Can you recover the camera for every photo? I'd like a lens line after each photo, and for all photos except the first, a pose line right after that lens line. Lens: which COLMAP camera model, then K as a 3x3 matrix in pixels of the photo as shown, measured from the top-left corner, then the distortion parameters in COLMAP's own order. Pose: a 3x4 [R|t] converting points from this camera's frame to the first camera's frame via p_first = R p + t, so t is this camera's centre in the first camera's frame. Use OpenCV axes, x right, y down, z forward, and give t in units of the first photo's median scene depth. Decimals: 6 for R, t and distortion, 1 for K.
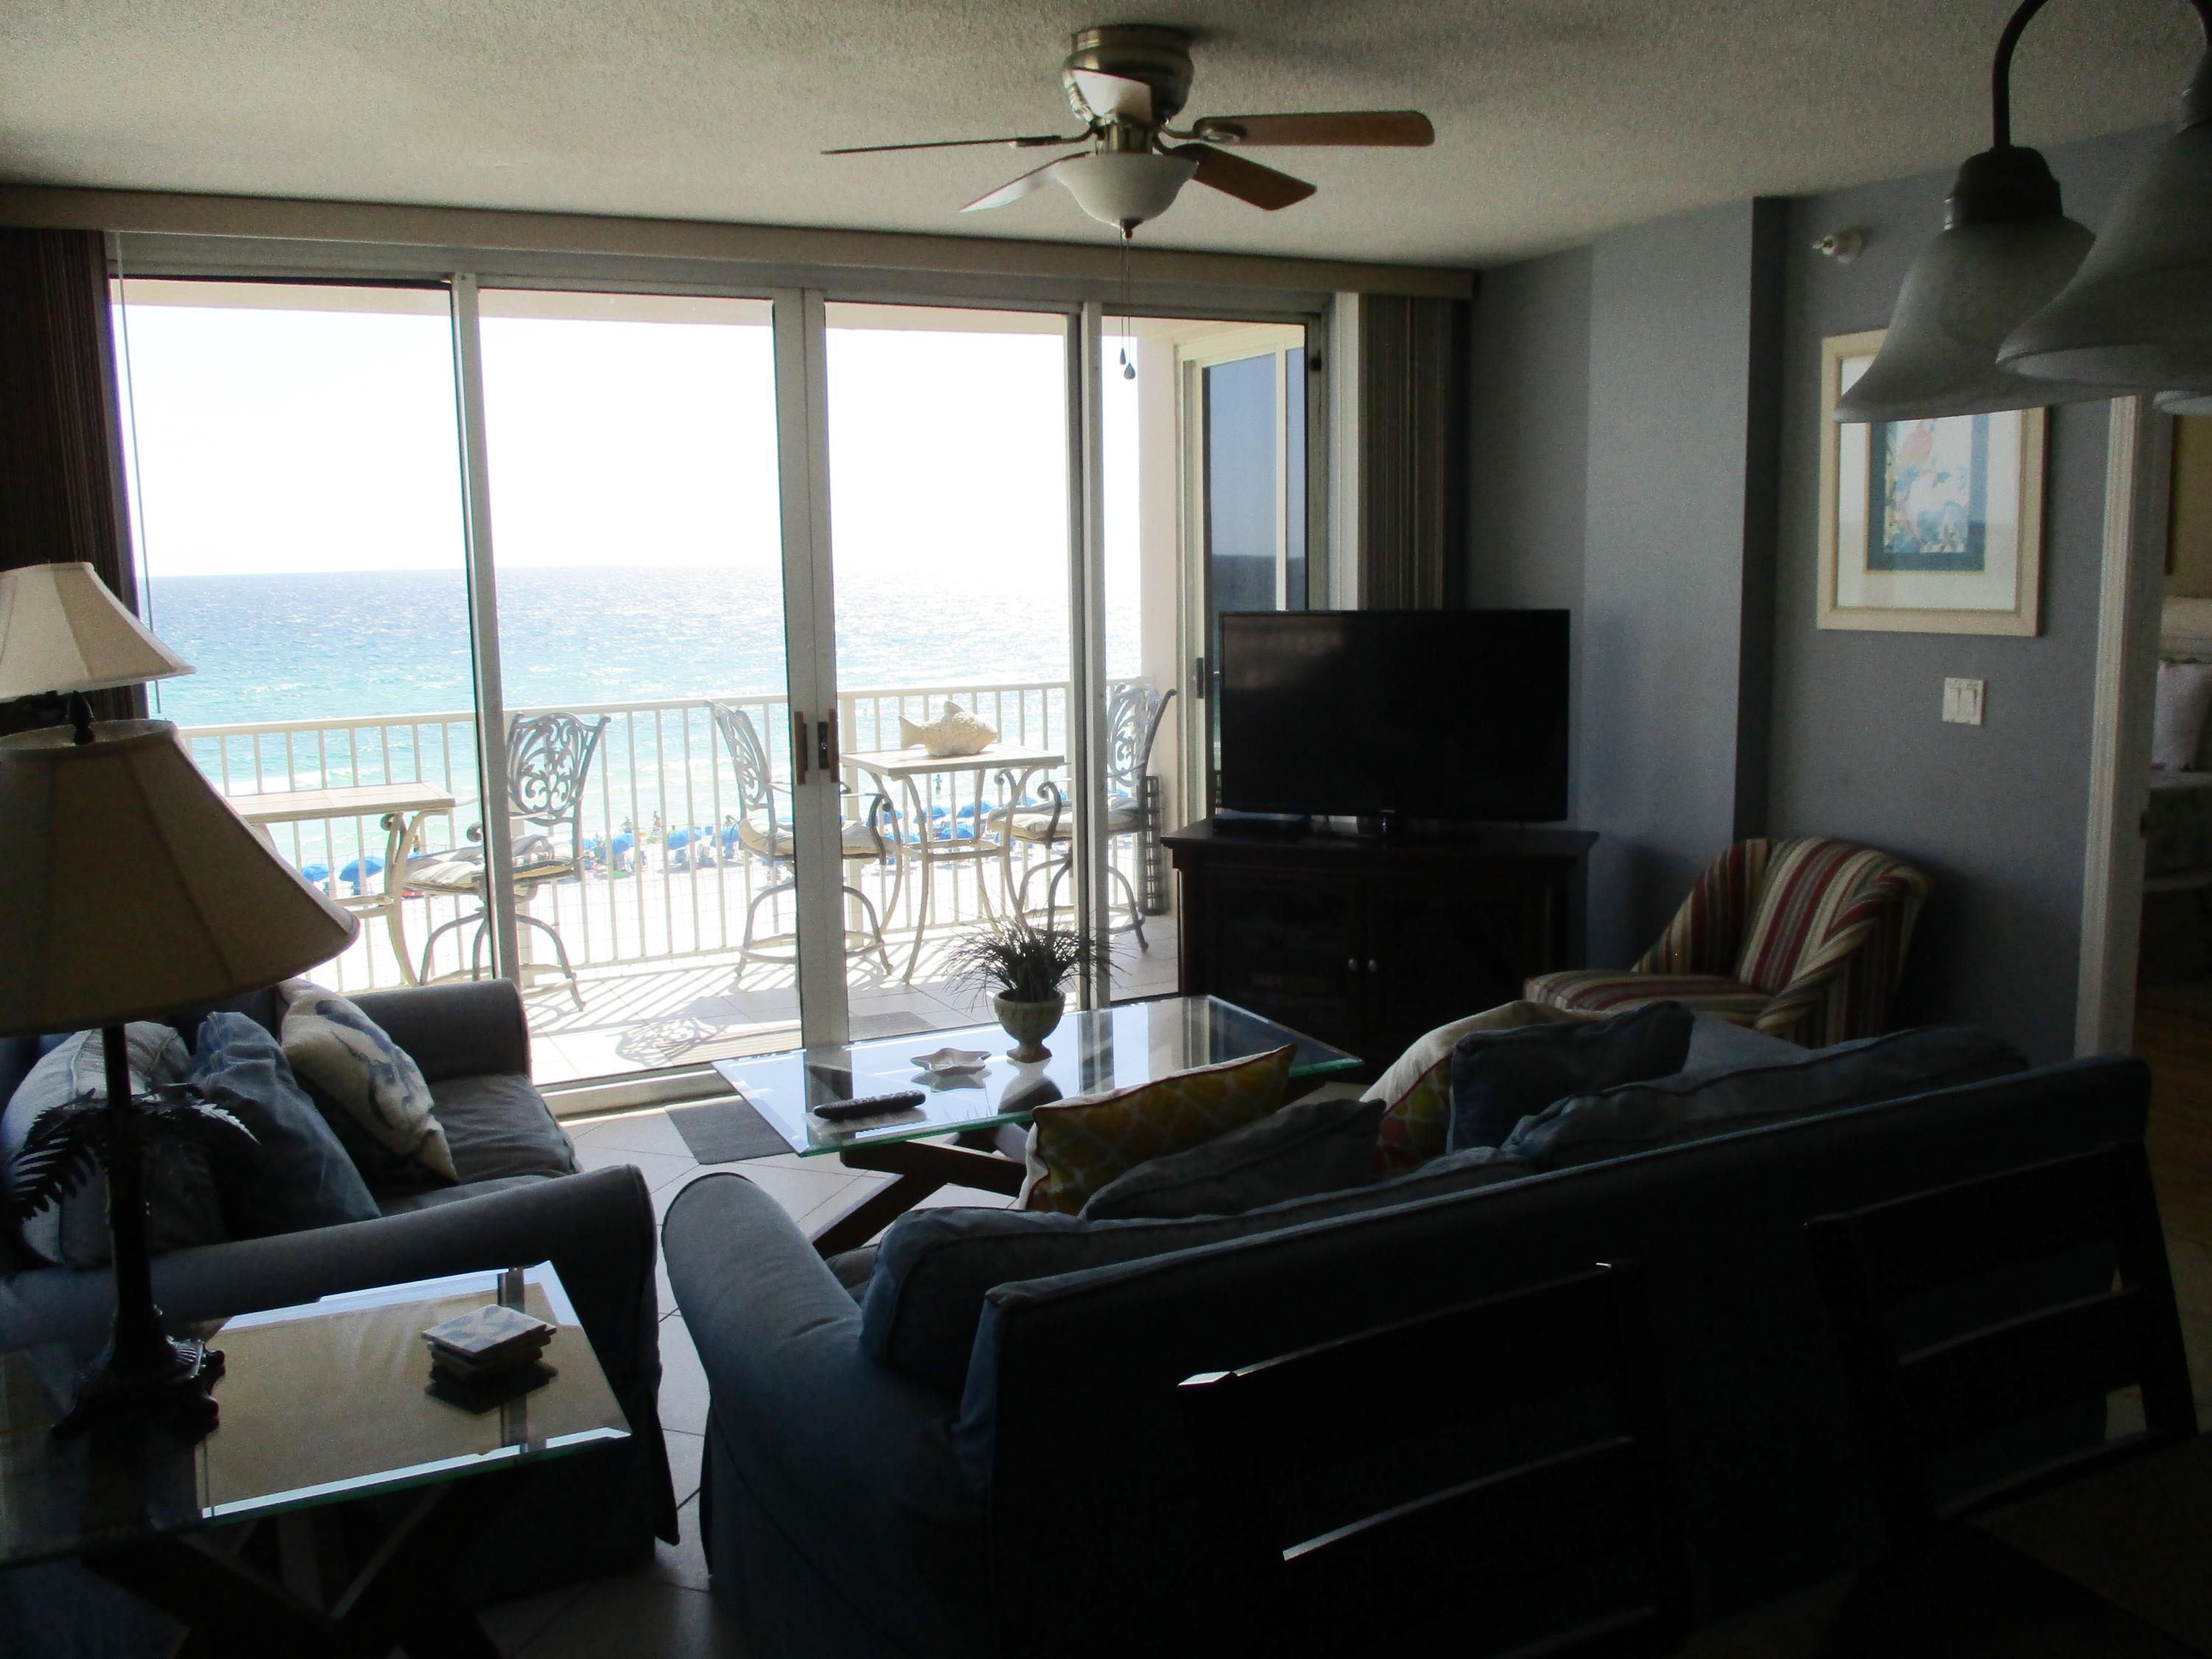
lens RADIAL K [[1844.6, 0, 1116.2], [0, 1844.6, 795.3], [0, 0, 1]] dist [-0.037358, 0.010461]
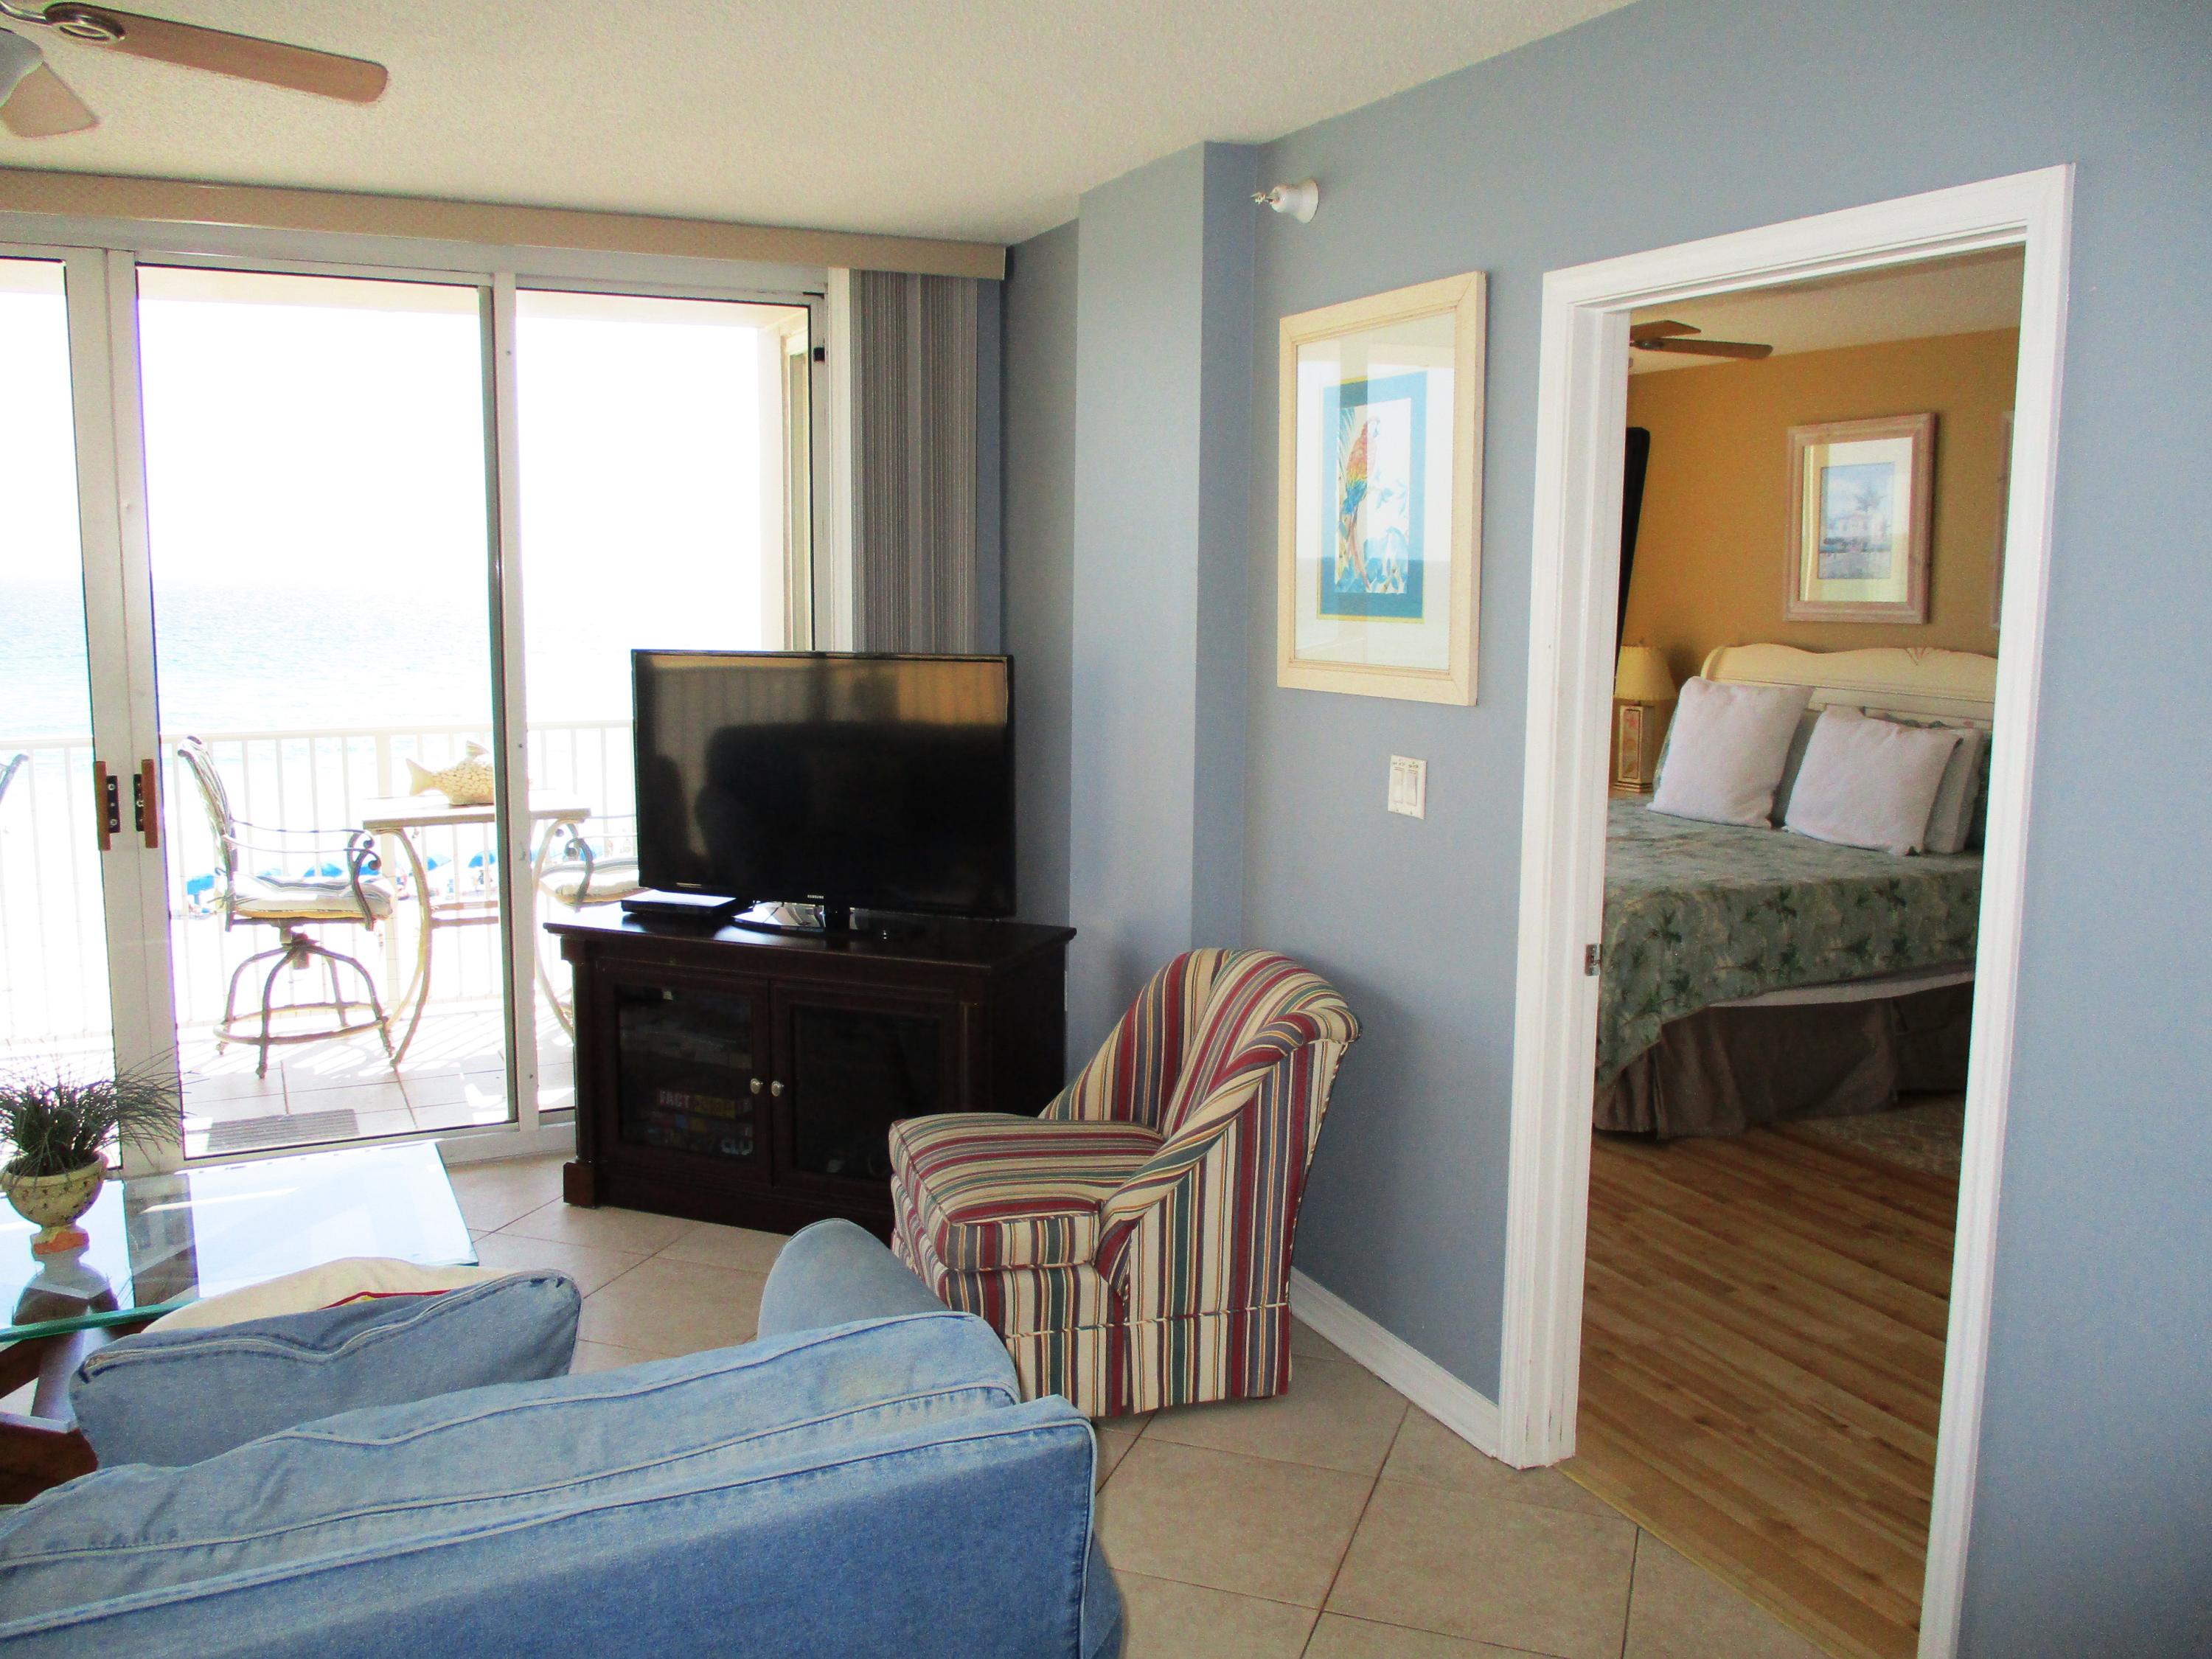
lens RADIAL K [[1830.4, 0, 1104.7], [0, 1830.4, 788.5], [0, 0, 1]] dist [-0.031238, 0.004940]
pose [[0.999681, 0.021107, -0.013862, 0.295205], [-0.021289, 0.999687, -0.013134, -0.032700], [0.013581, 0.013425, 0.999818, 0.198031]]
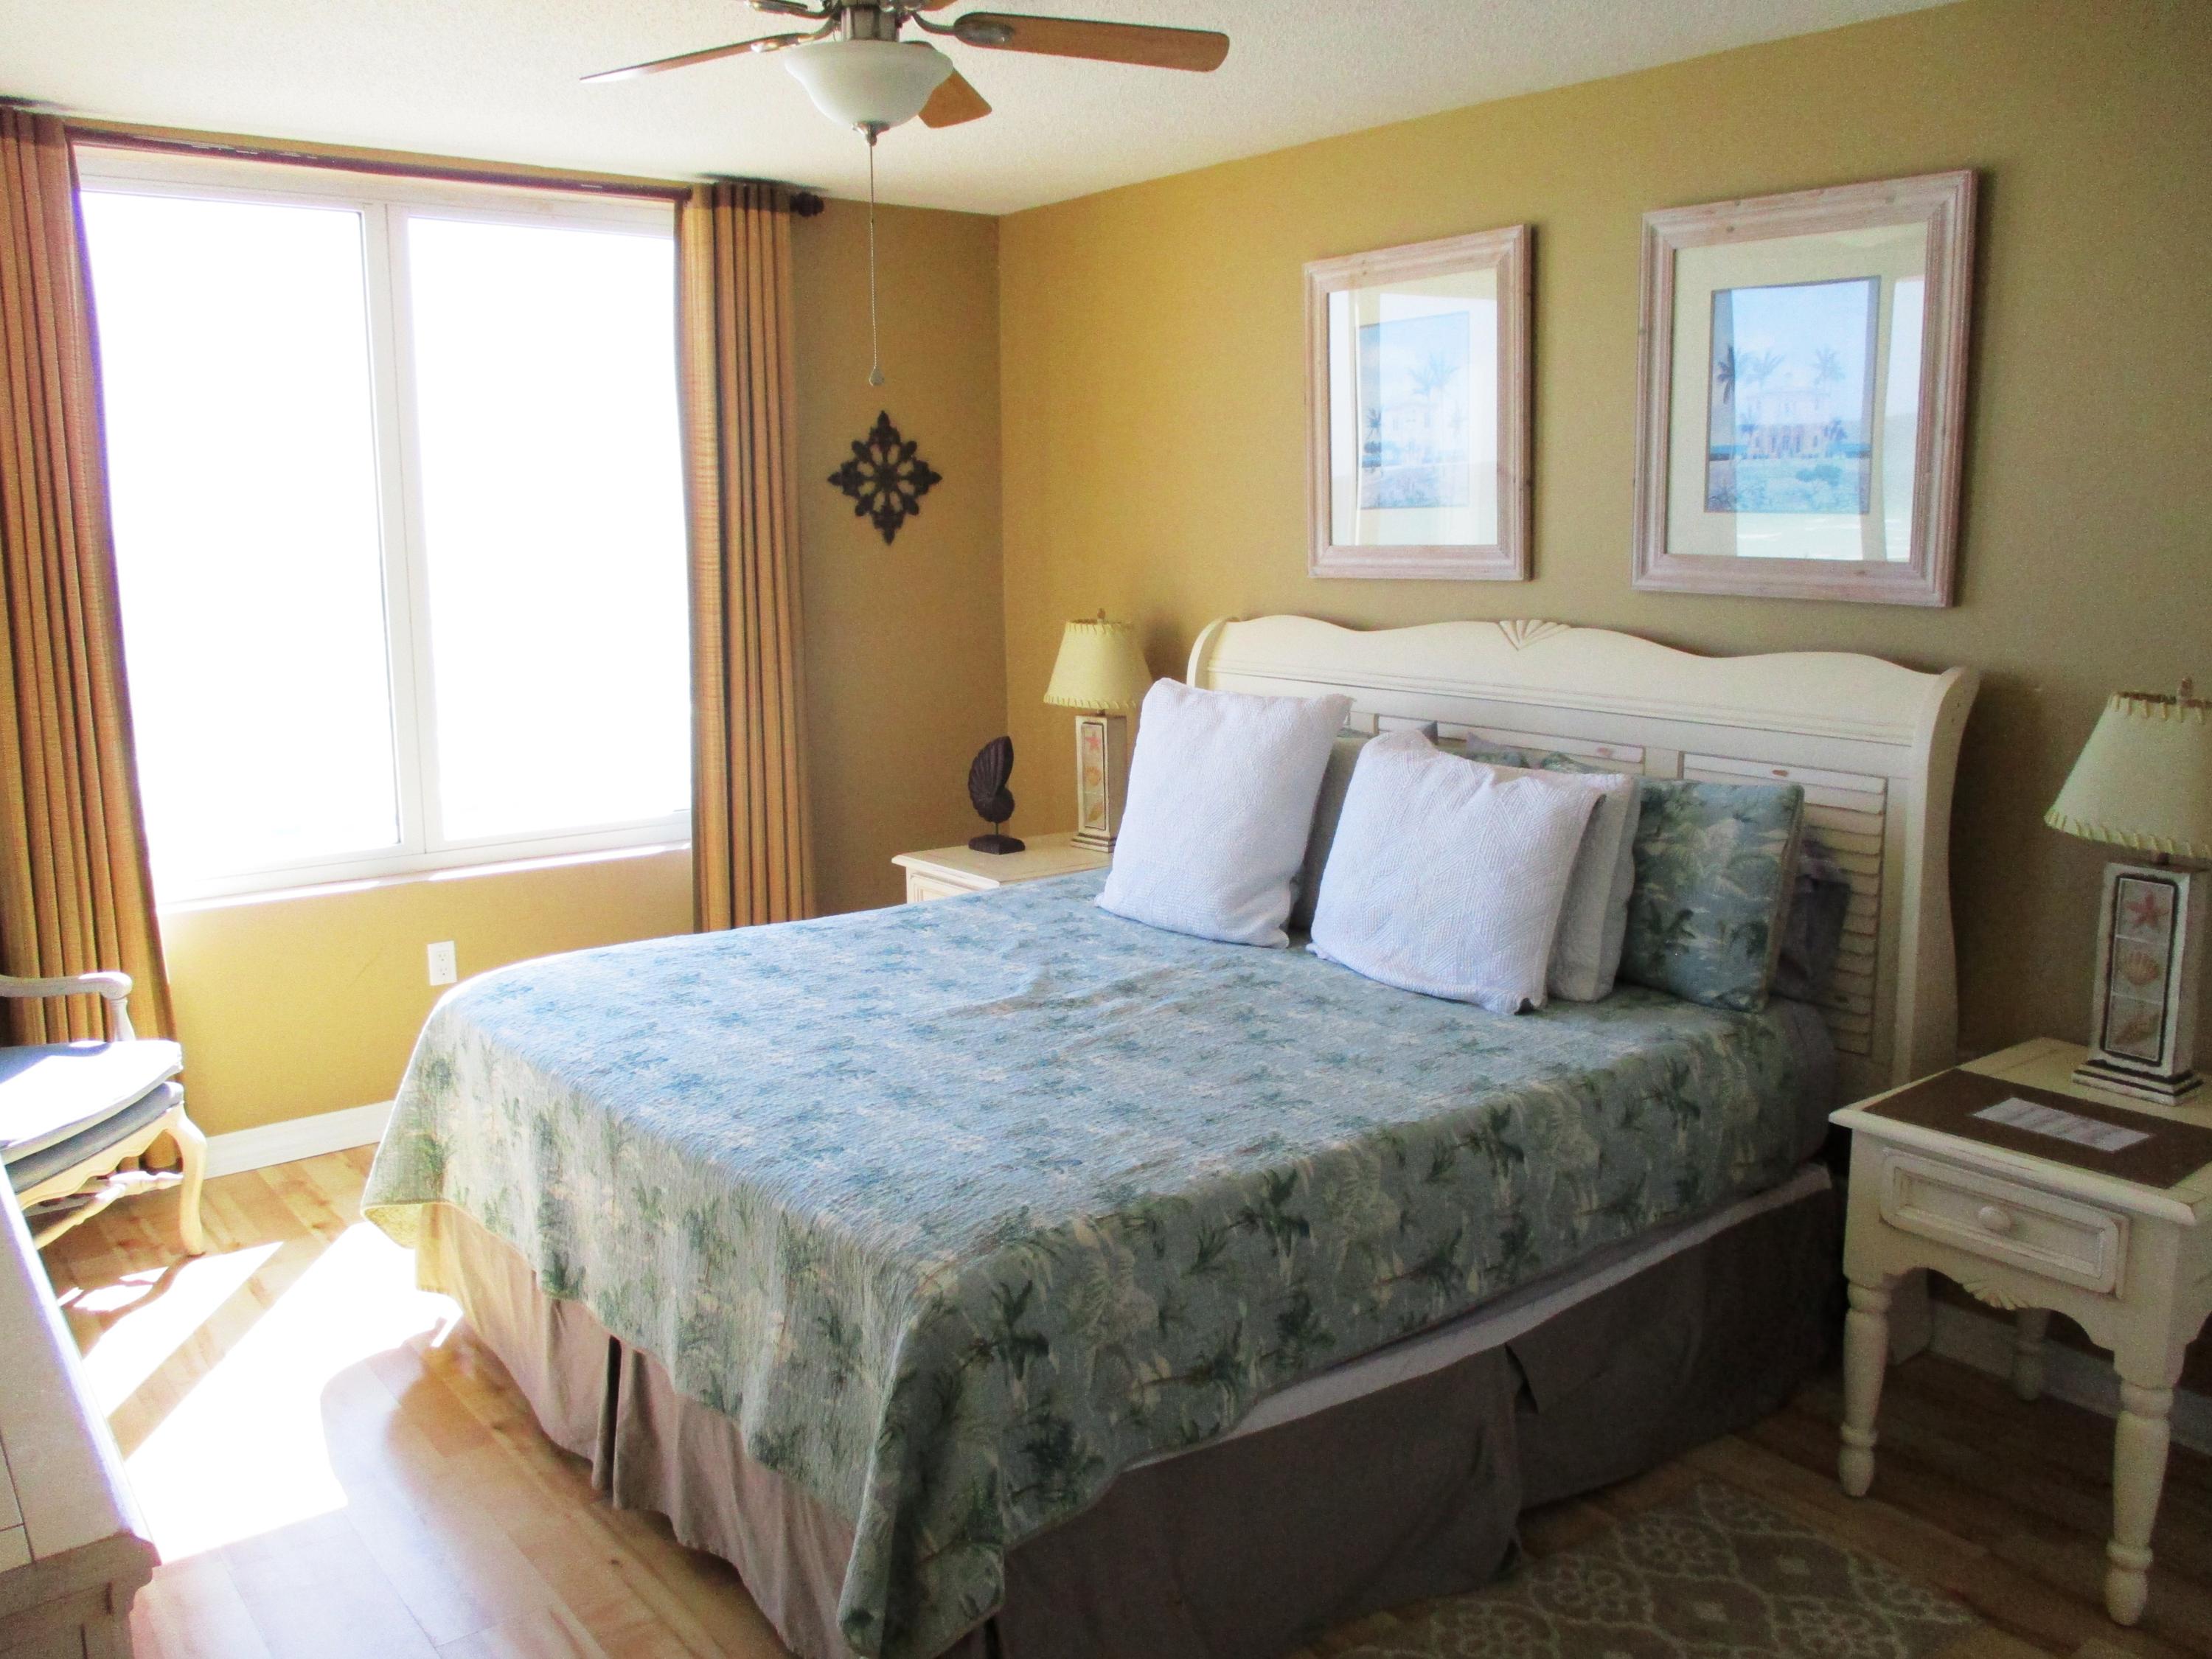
lens RADIAL K [[1817.3, 0, 1103.1], [0, 1817.3, 804.8], [0, 0, 1]] dist [-0.041855, -0.004583]
pose [[0.980872, -0.029289, 0.192438, 0.521770], [0.024698, 0.999351, 0.026211, -0.106126], [-0.193081, -0.020957, 0.980959, 0.753994]]
